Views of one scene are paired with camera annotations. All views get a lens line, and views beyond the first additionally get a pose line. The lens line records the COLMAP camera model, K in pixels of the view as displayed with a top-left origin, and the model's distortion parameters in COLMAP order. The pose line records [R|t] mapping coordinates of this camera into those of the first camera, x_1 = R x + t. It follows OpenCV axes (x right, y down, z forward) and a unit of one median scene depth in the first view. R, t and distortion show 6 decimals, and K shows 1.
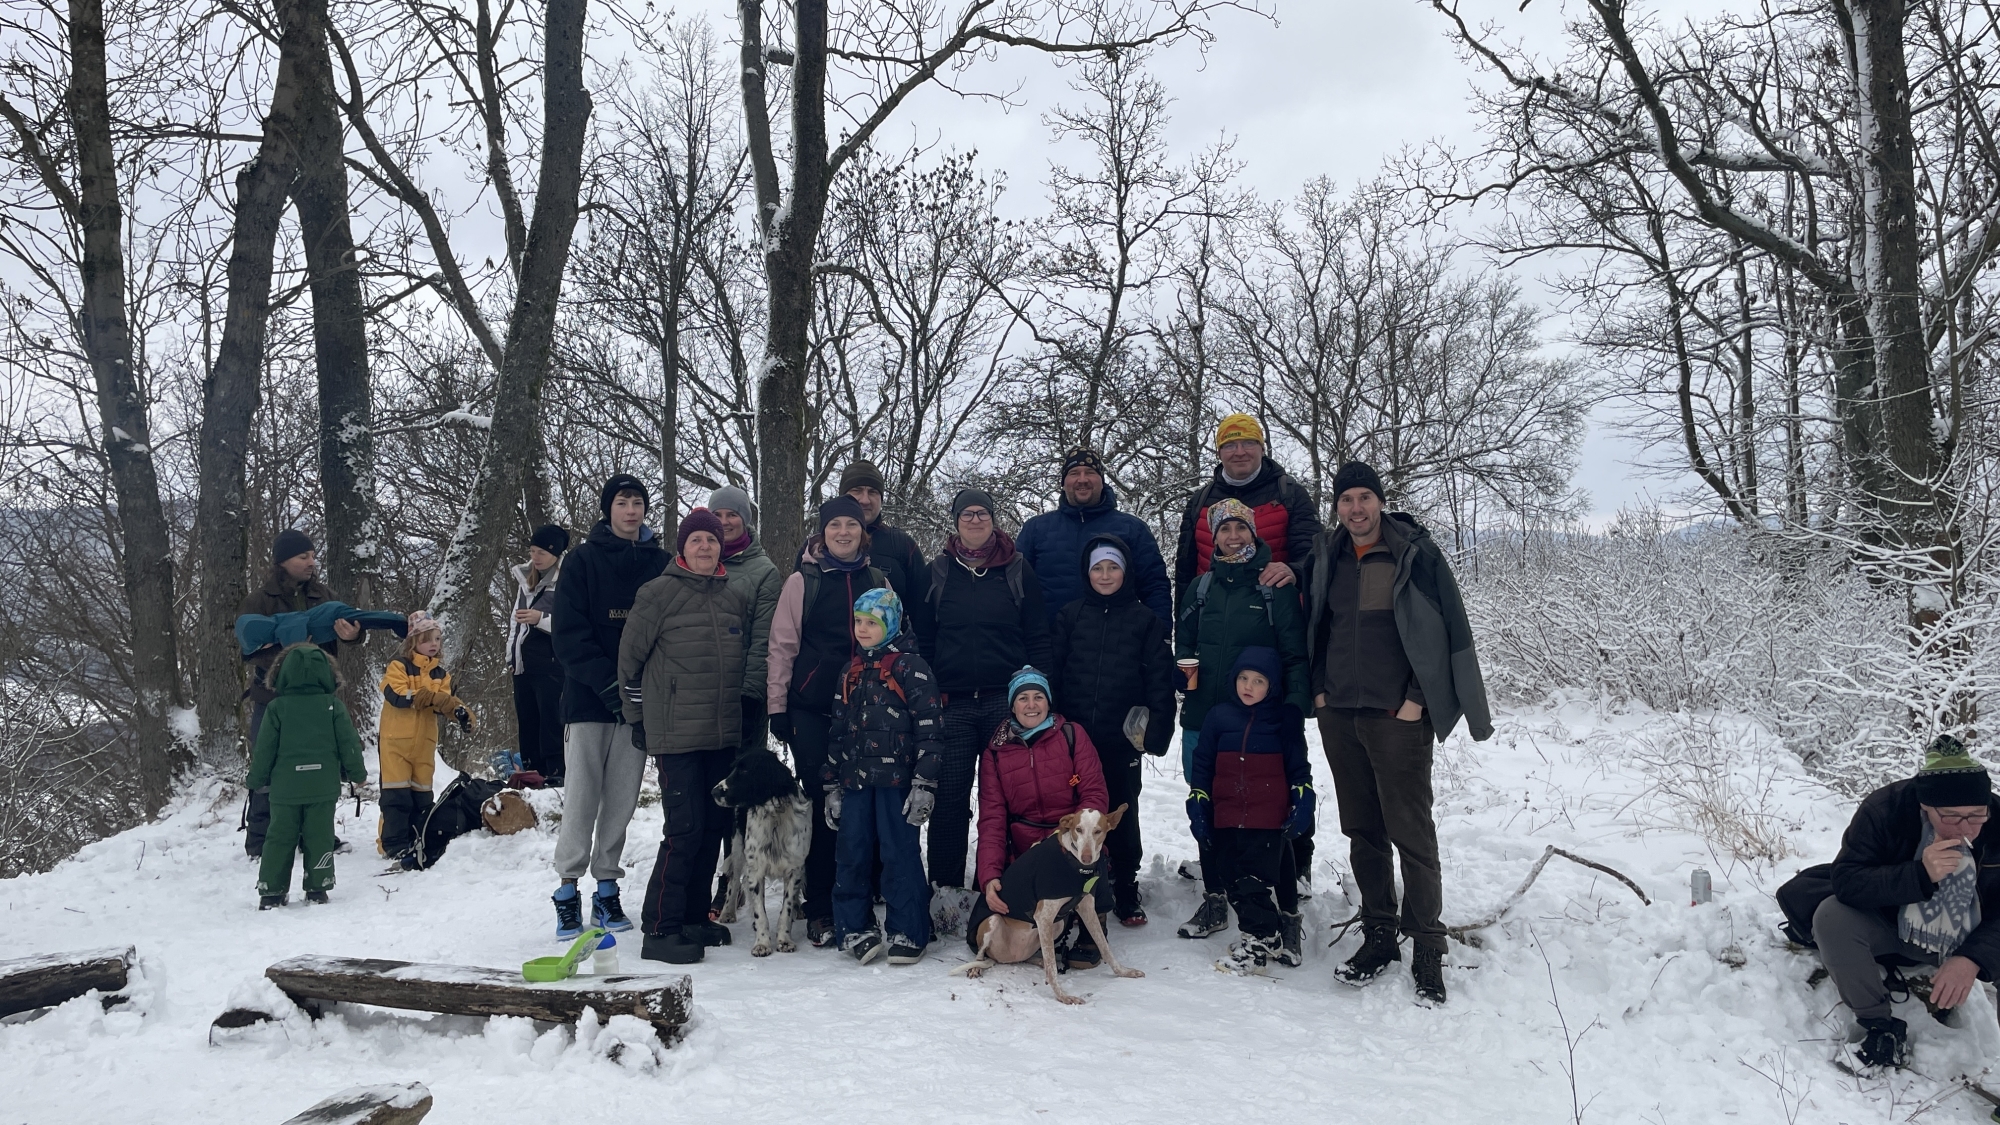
lens RADIAL K [[1491.5, 0, 1000.0], [0, 1491.5, 562.5], [0, 0, 1]] dist [0.002905, -0.009451]
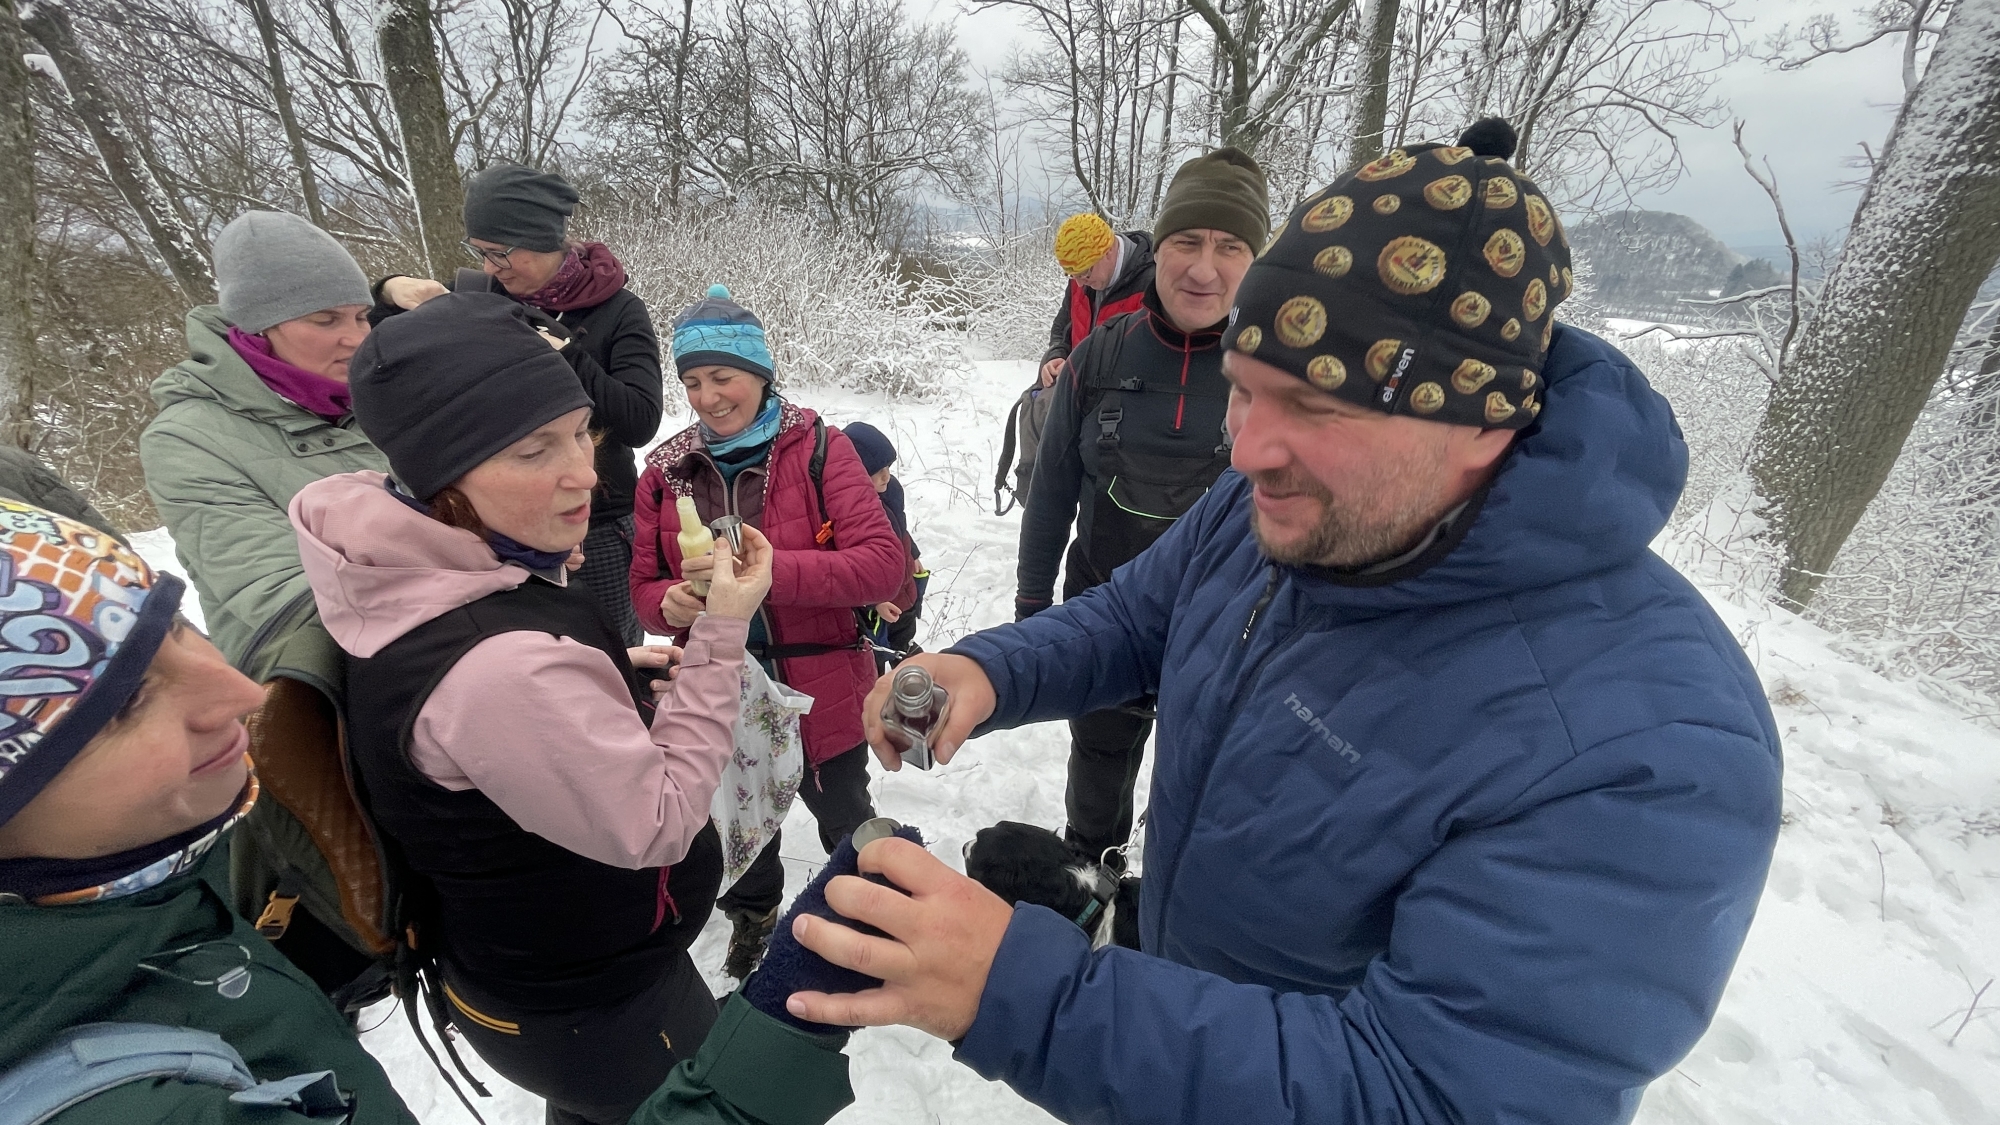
lens RADIAL K [[795.8, 0, 1000.0], [0, 795.8, 562.5], [0, 0, 1]] dist [-0.009442, -0.000023]
pose [[0.900980, -0.149419, 0.407318, -0.044269], [-0.025229, 0.919192, 0.393000, -0.016190], [-0.433126, -0.364362, 0.824404, 0.228399]]
